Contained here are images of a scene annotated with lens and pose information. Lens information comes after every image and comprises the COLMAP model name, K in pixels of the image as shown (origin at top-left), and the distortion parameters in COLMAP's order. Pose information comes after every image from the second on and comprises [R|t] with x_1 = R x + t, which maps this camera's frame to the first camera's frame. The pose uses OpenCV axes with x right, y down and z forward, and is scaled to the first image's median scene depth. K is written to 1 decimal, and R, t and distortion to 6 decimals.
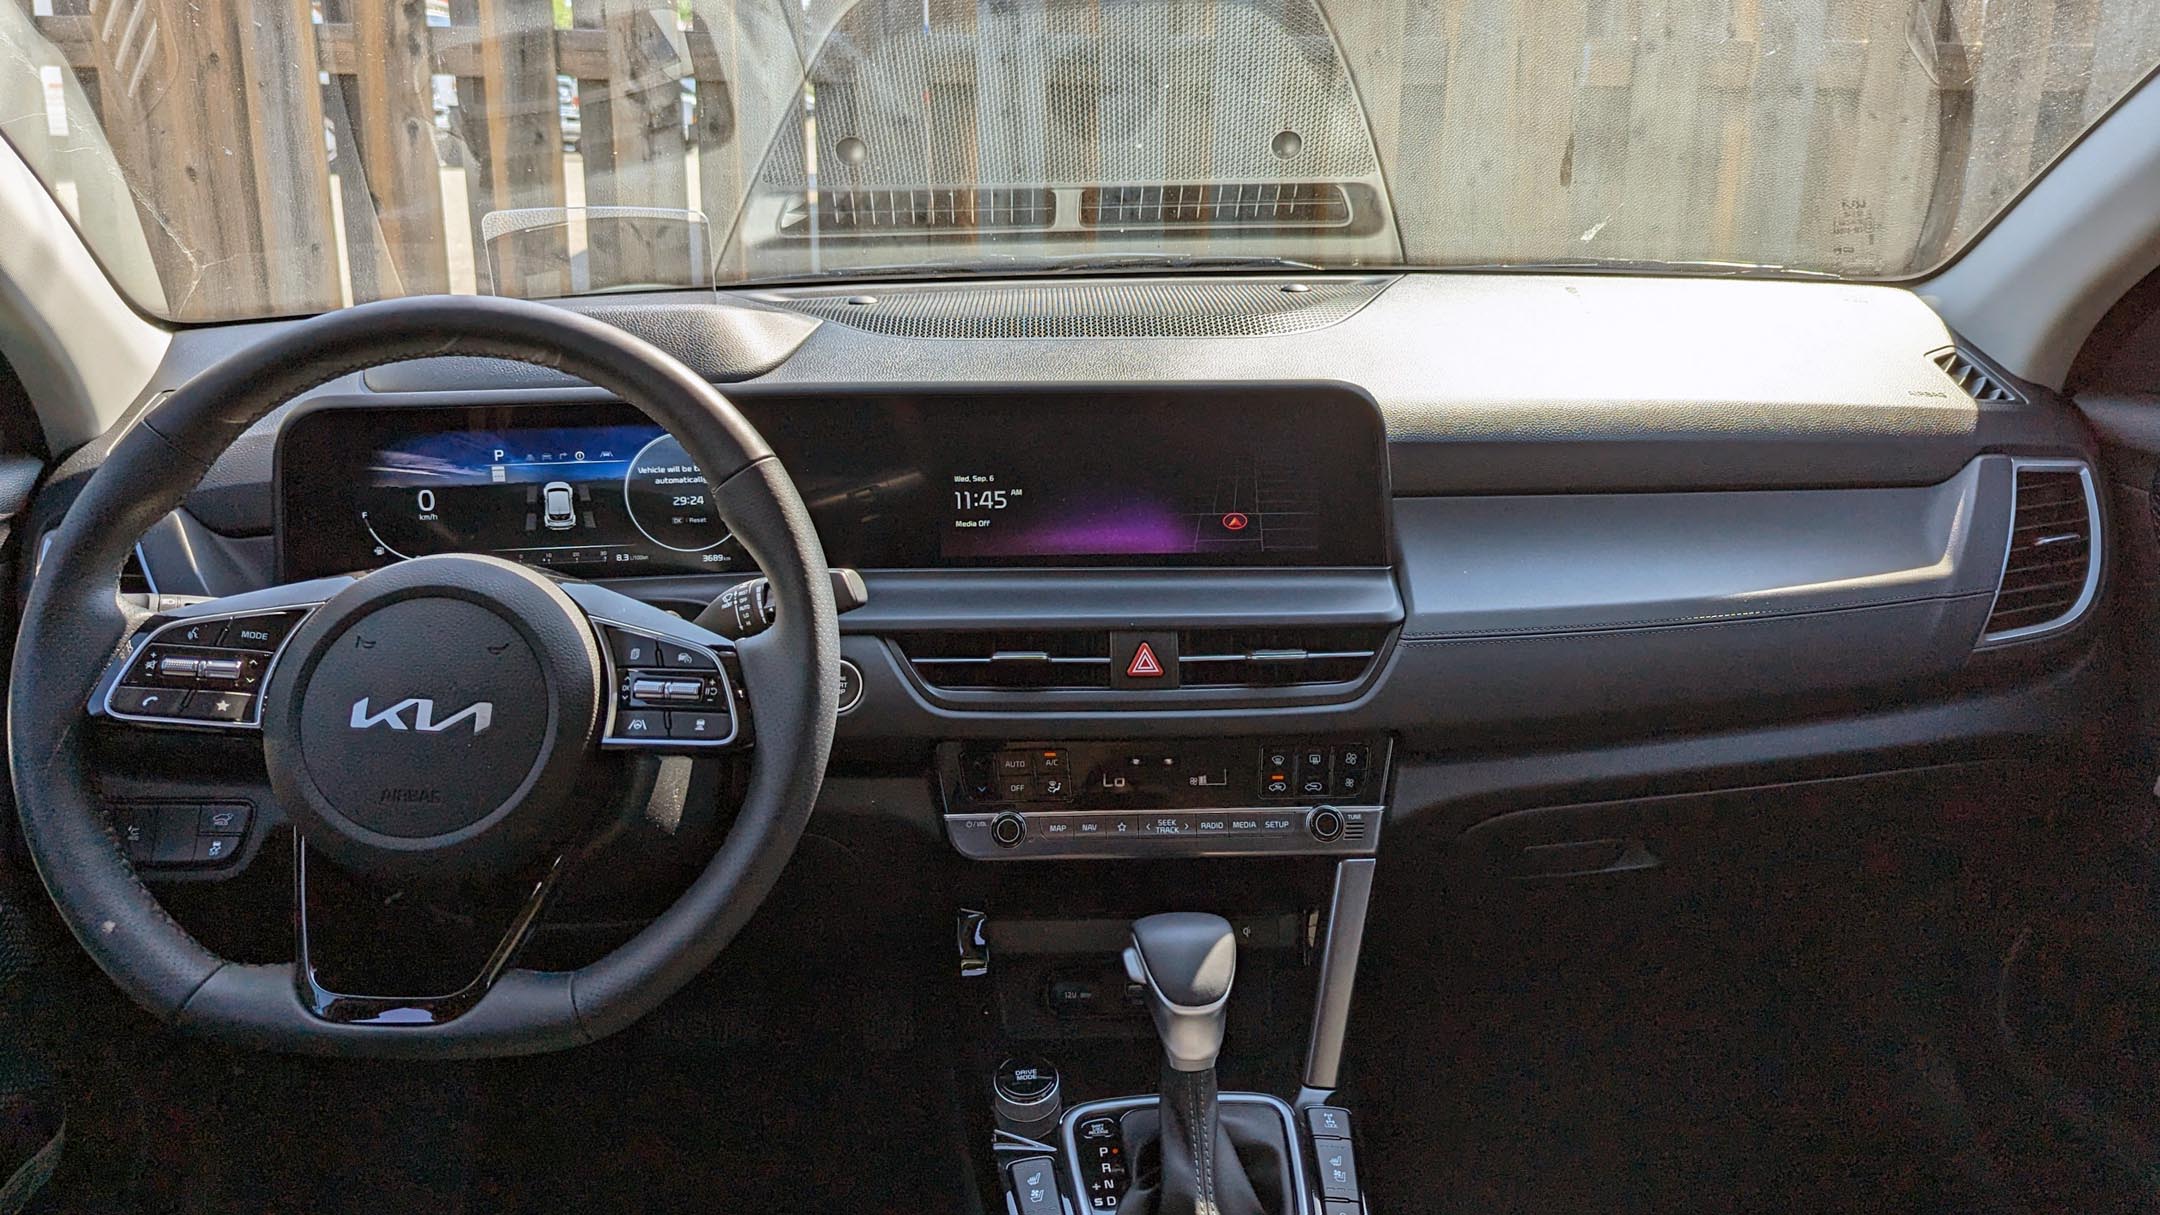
lens RADIAL K [[1622.6, 0, 1080.0], [0, 1622.6, 607.5], [0, 0, 1]] dist [0.028002, -0.001079]
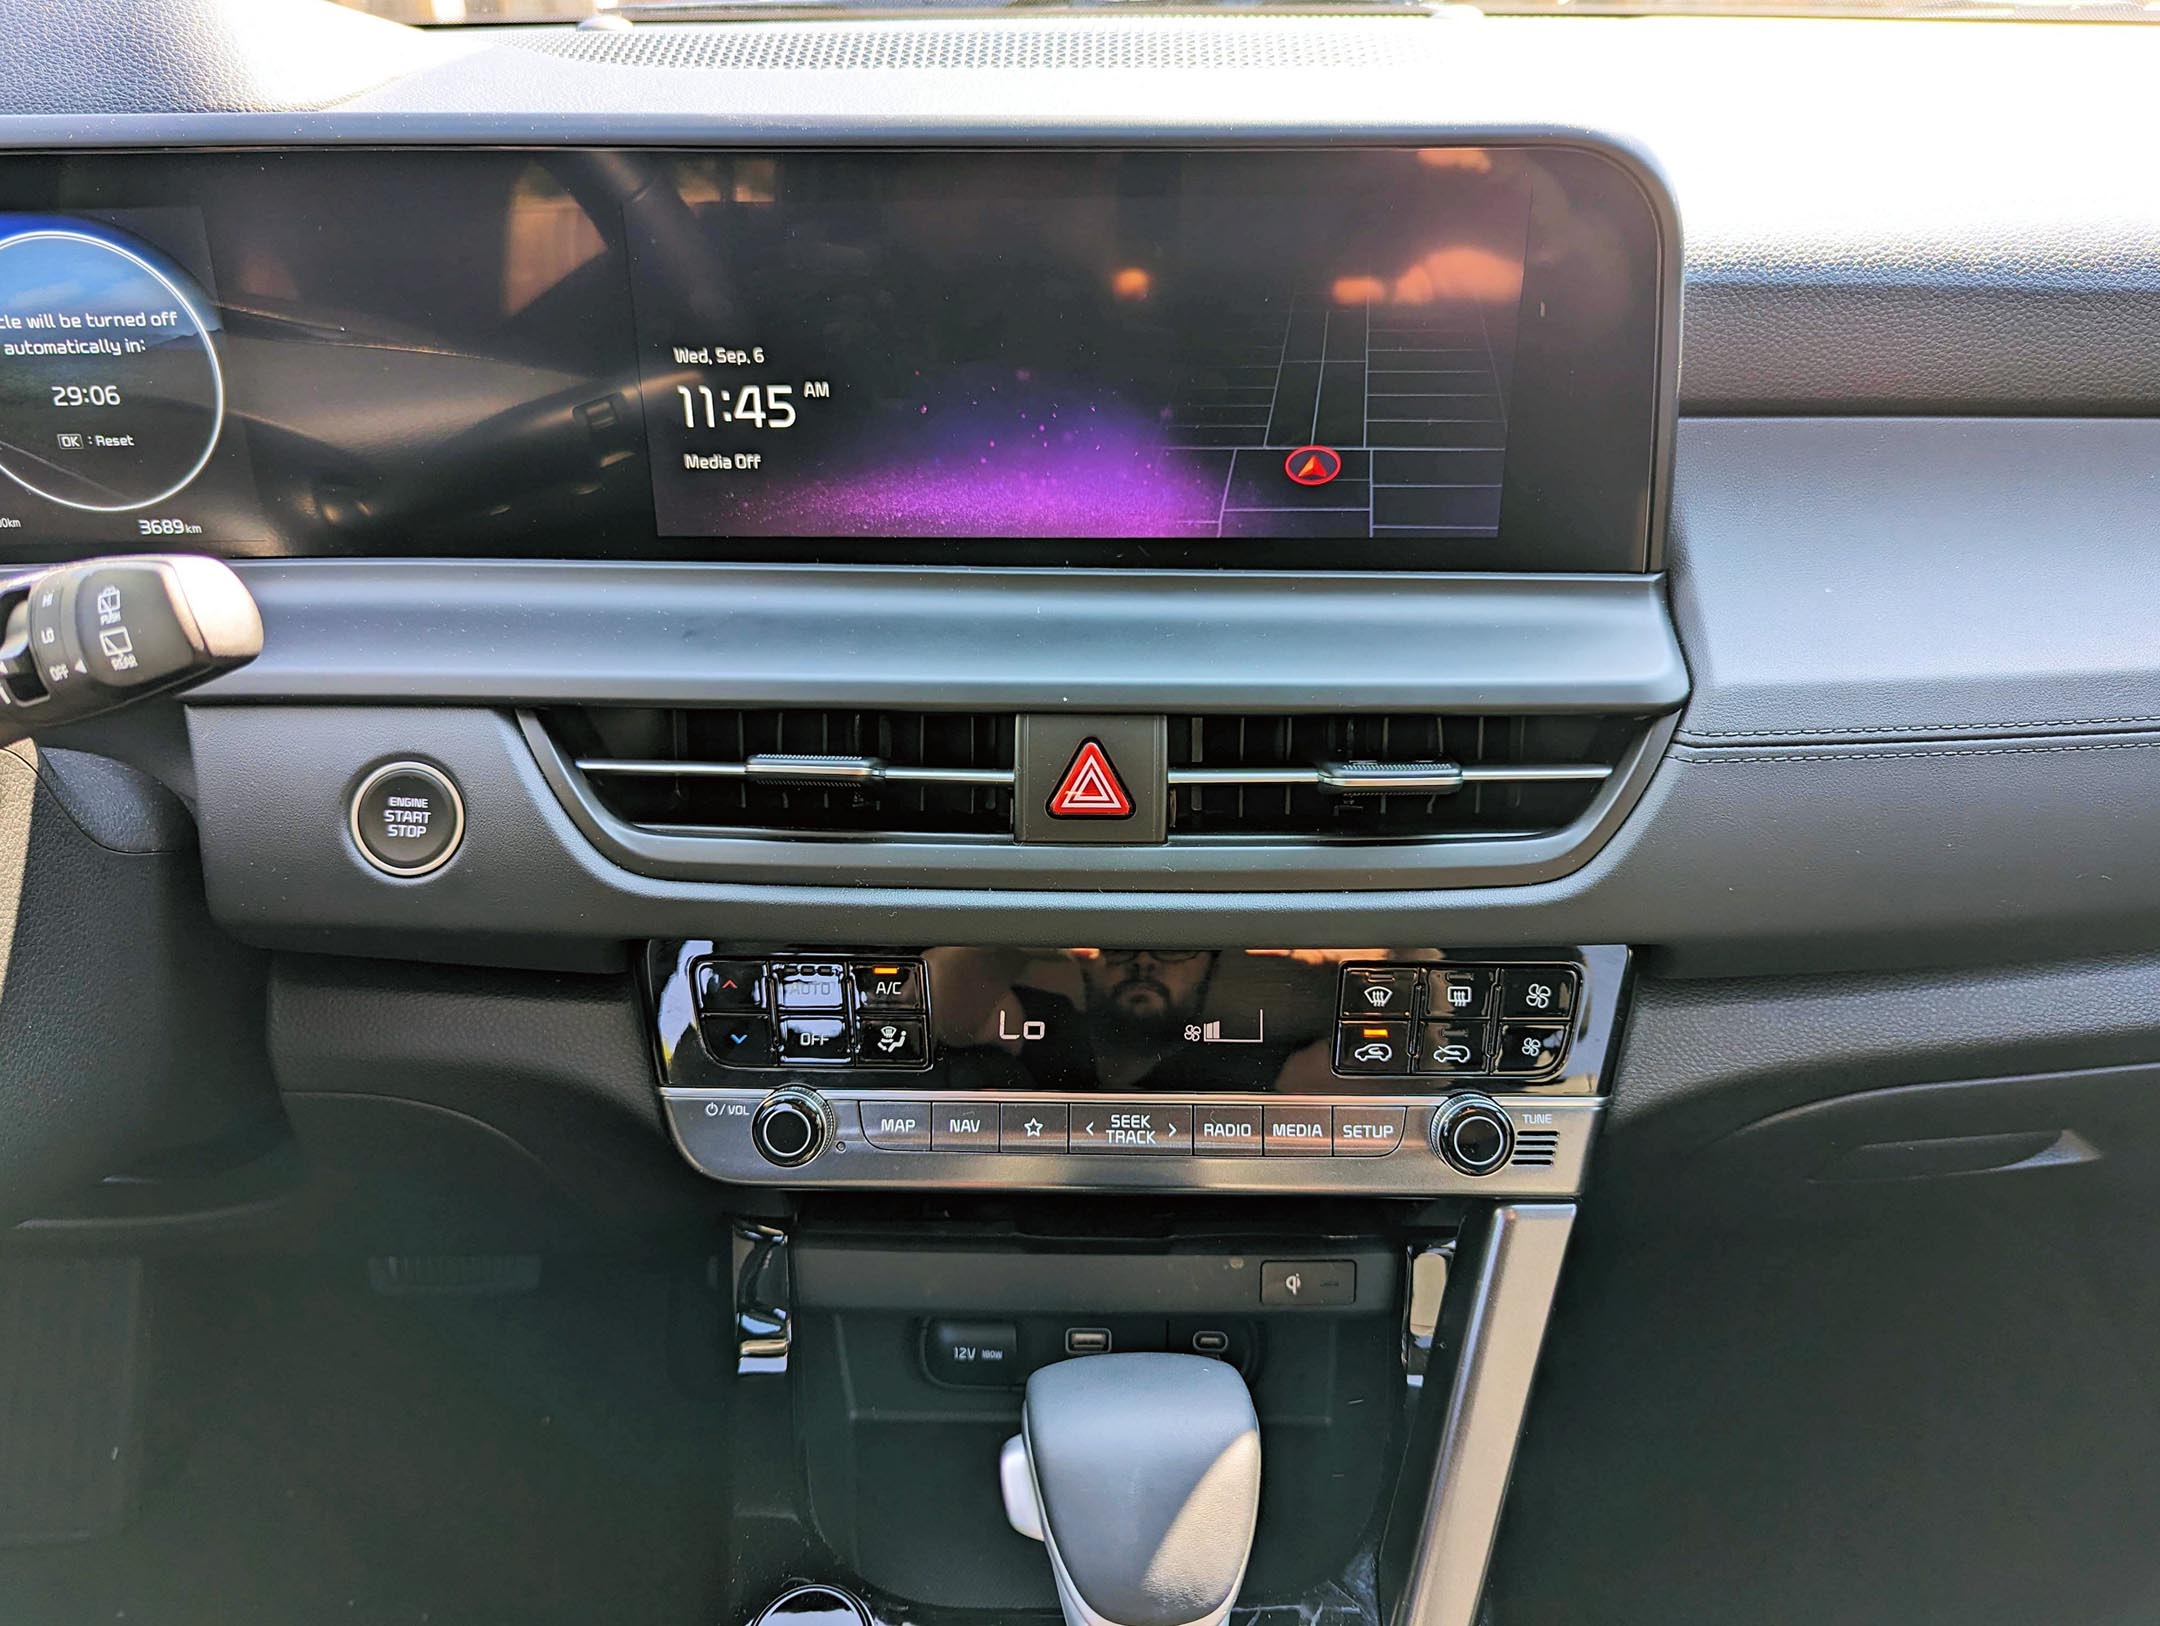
lens RADIAL K [[1405.3, 0, 1045.3], [0, 1405.3, 821.9], [0, 0, 1]] dist [0.014396, -0.000369]
pose [[0.995373, 0.037123, -0.088625, 0.061577], [-0.021683, 0.985342, 0.169204, -0.021192], [0.093607, -0.166500, 0.981588, 0.610139]]
